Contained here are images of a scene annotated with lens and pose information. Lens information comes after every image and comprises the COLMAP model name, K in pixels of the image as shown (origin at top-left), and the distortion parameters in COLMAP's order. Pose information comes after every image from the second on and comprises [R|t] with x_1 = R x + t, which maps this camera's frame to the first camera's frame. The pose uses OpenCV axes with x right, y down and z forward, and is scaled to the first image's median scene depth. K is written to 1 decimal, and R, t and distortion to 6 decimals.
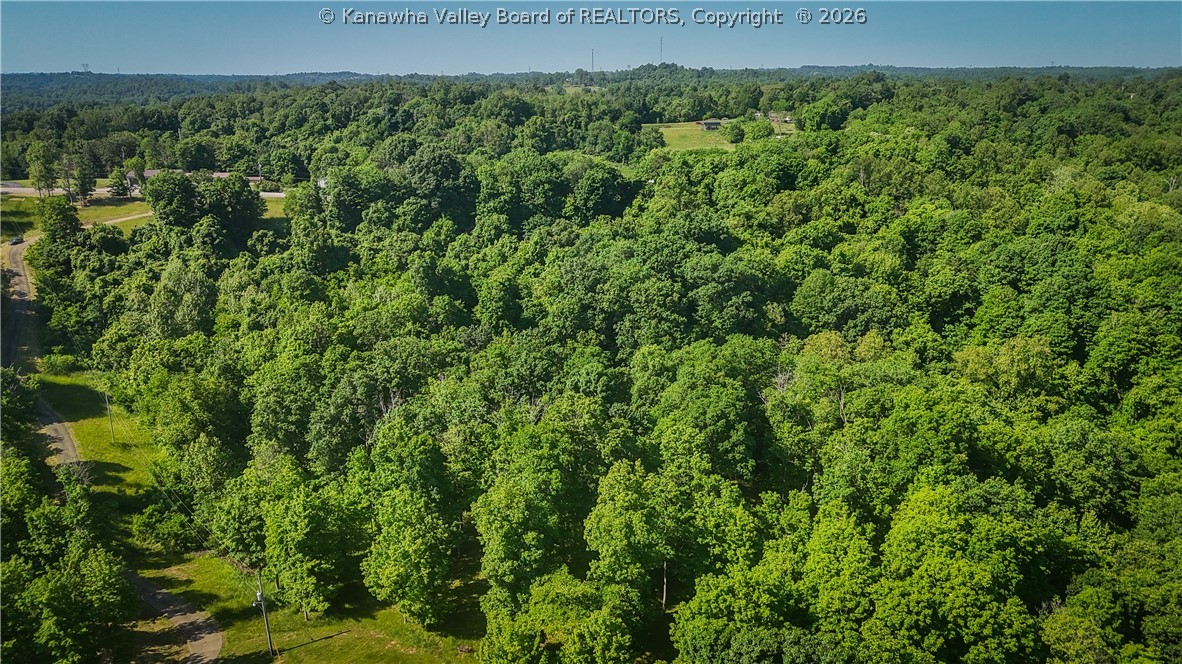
lens RADIAL K [[903.9, 0, 613.9], [0, 903.9, 370.5], [0, 0, 1]] dist [0.076016, -0.080893]
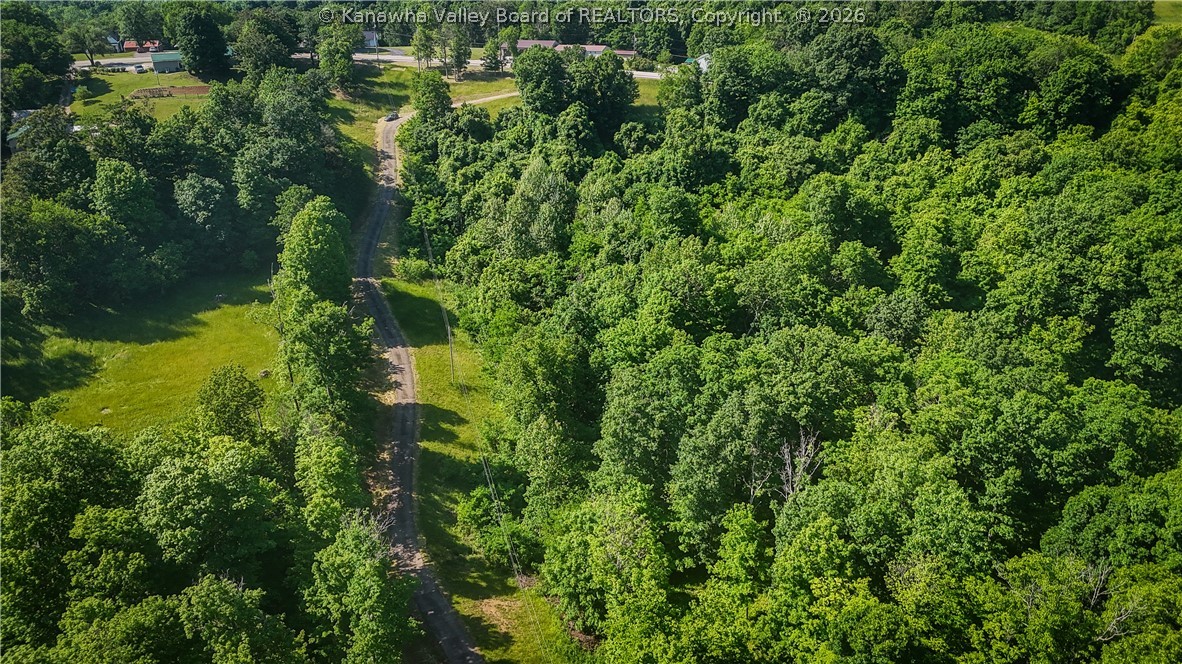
lens RADIAL K [[903.9, 0, 613.9], [0, 903.9, 370.5], [0, 0, 1]] dist [0.076016, -0.080893]
pose [[0.930749, 0.149763, -0.333583, -0.087912], [-0.101940, 0.982385, 0.156616, -0.061256], [0.351162, -0.111765, 0.929620, 0.190718]]
